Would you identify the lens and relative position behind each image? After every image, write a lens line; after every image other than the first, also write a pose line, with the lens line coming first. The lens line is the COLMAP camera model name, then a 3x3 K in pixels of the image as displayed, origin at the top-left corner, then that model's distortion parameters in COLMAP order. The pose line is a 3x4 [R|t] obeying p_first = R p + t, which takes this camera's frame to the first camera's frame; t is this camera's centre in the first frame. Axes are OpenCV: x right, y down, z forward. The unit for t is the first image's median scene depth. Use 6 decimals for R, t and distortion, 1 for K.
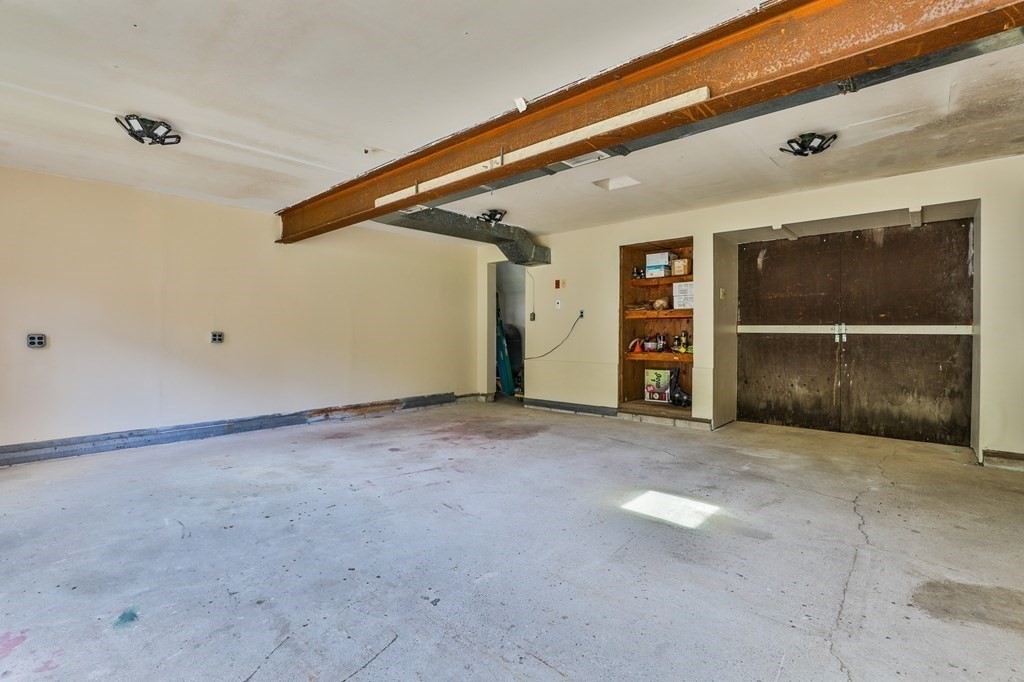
lens RADIAL K [[475.7, 0, 514.4], [0, 475.7, 335.8], [0, 0, 1]] dist [-0.025248, 0.000898]
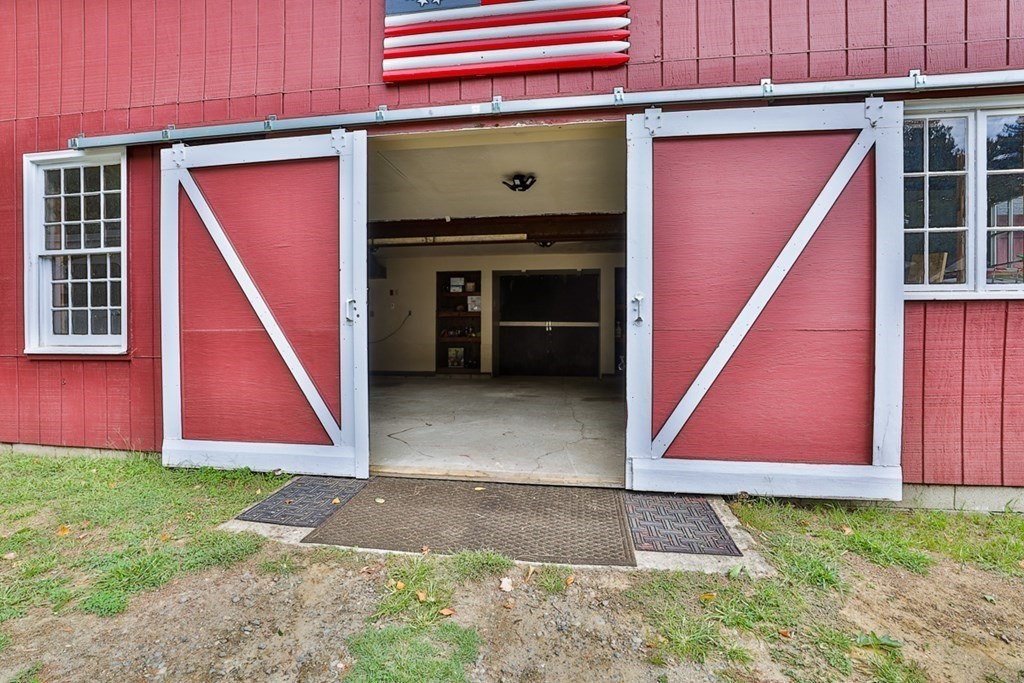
lens RADIAL K [[475.7, 0, 512.2], [0, 475.7, 345.6], [0, 0, 1]] dist [-0.025248, 0.000898]
pose [[0.834962, -0.008183, 0.550247, -0.469909], [0.001628, 0.999922, 0.012400, 0.045735], [-0.550306, -0.009458, 0.834910, -0.514780]]
